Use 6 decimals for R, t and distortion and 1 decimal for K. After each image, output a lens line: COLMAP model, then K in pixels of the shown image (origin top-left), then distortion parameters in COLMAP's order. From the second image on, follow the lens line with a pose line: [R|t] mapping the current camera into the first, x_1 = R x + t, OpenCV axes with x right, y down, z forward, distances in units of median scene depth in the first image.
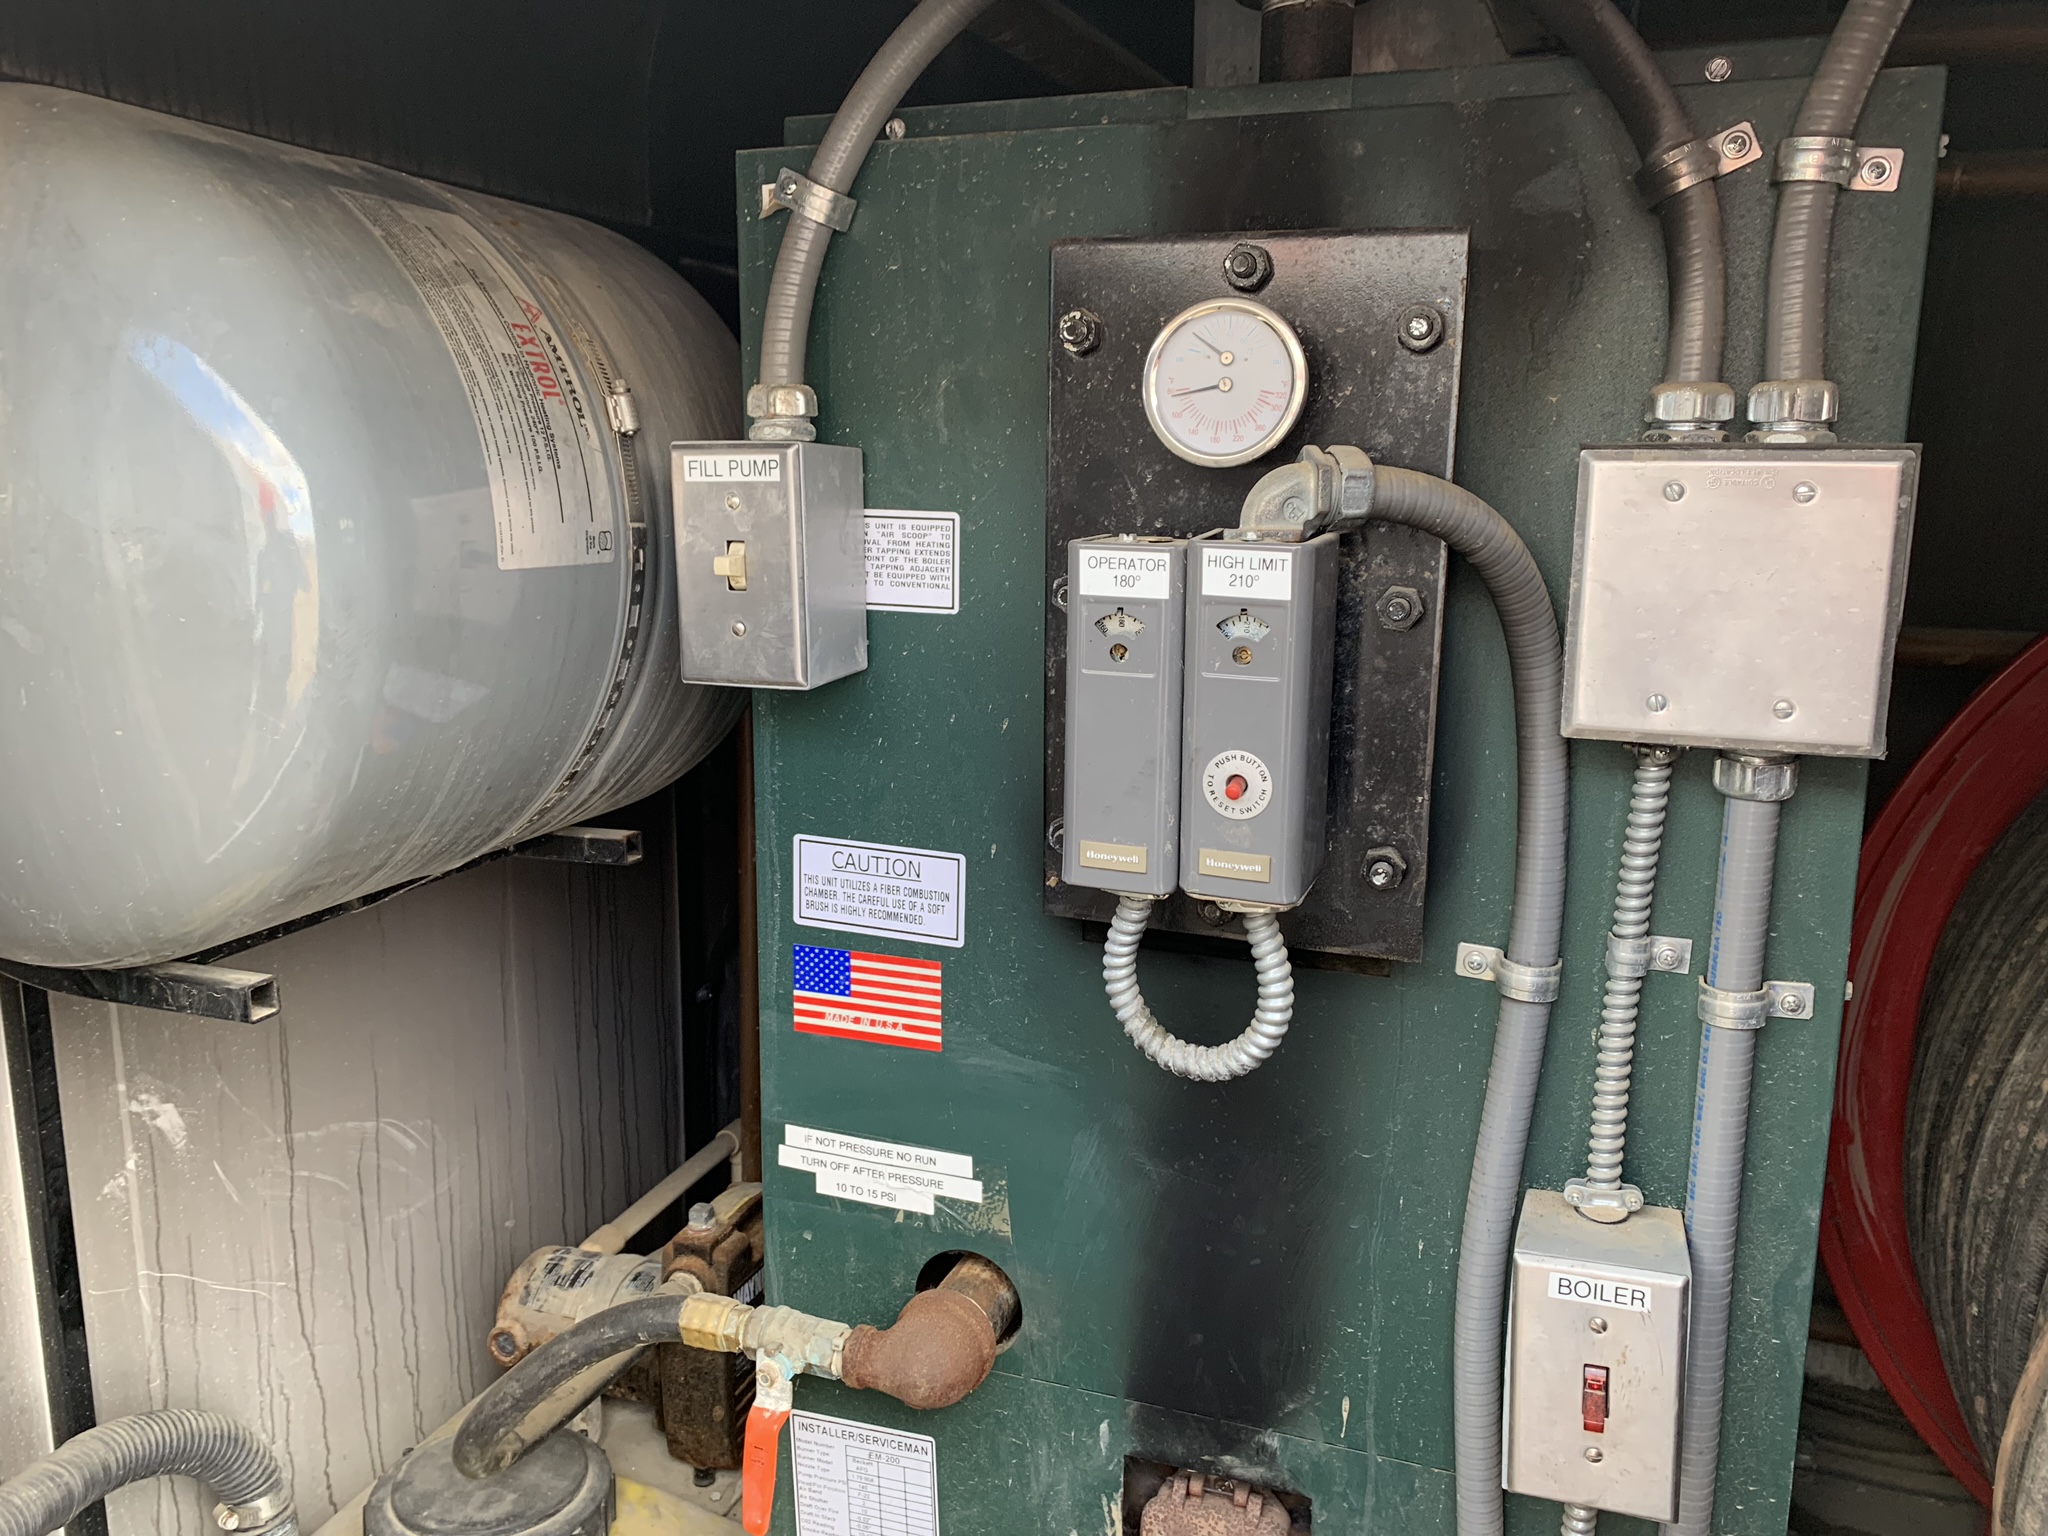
lens RADIAL K [[1573.6, 0, 1013.4], [0, 1573.6, 765.5], [0, 0, 1]] dist [0.024900, -0.018308]
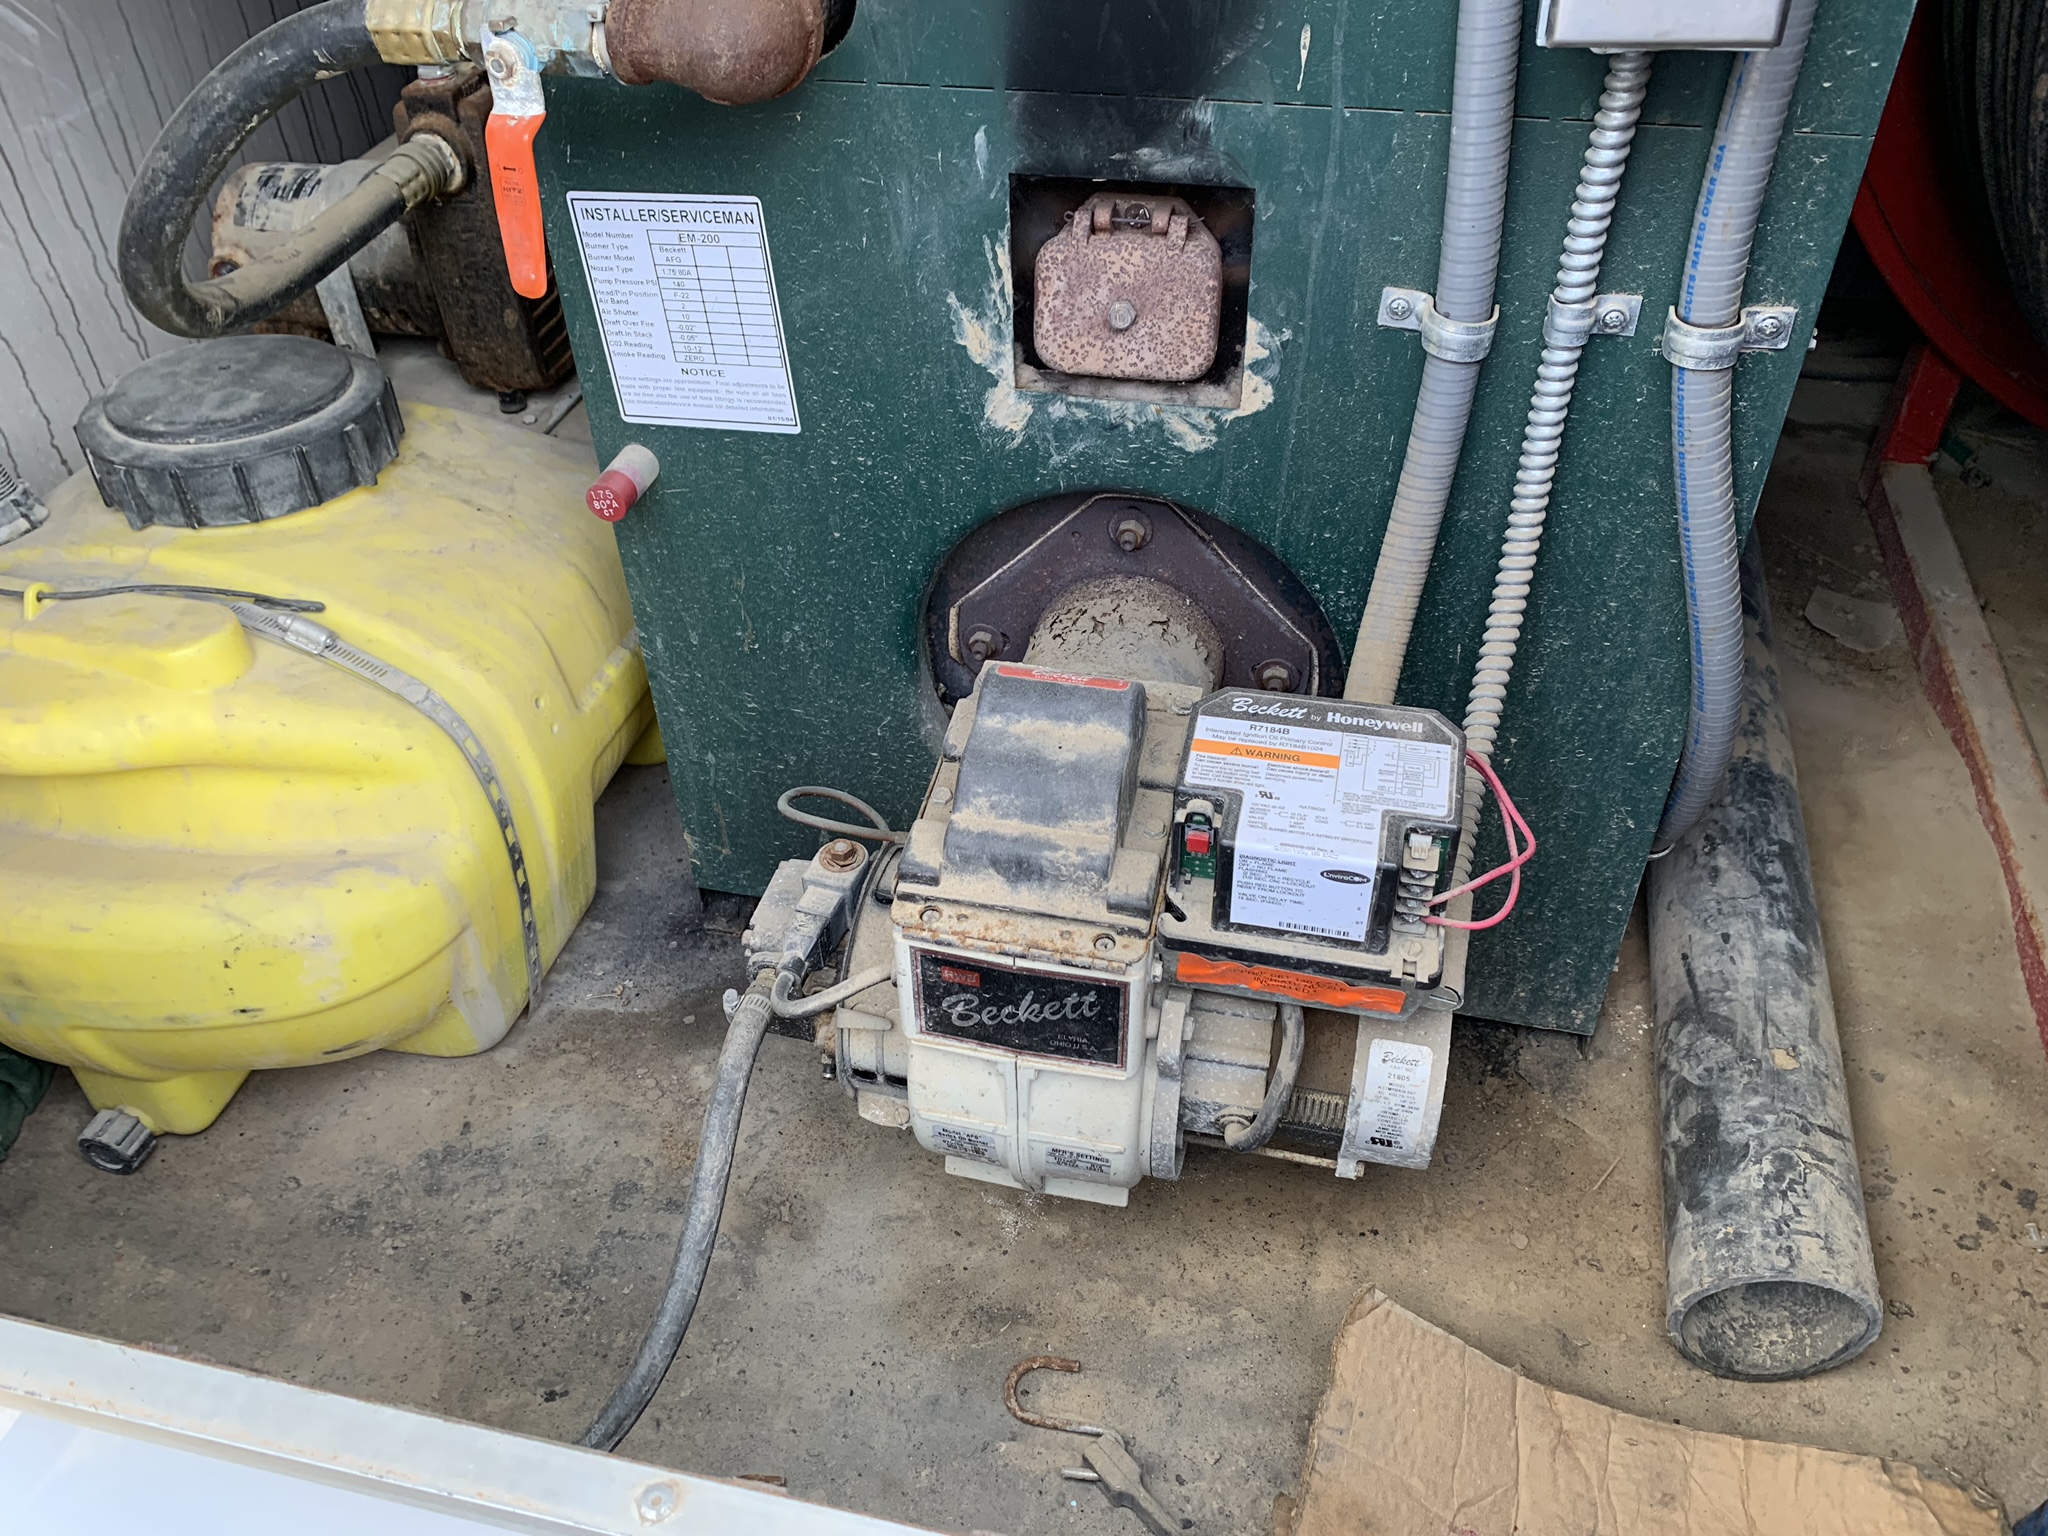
lens RADIAL K [[1573.6, 0, 1022.7], [0, 1573.6, 763.2], [0, 0, 1]] dist [0.024900, -0.018308]
pose [[0.992493, -0.100045, 0.070340, -0.005107], [0.053872, 0.873987, 0.482955, 0.310762], [-0.109794, -0.475540, 0.872816, 0.196737]]
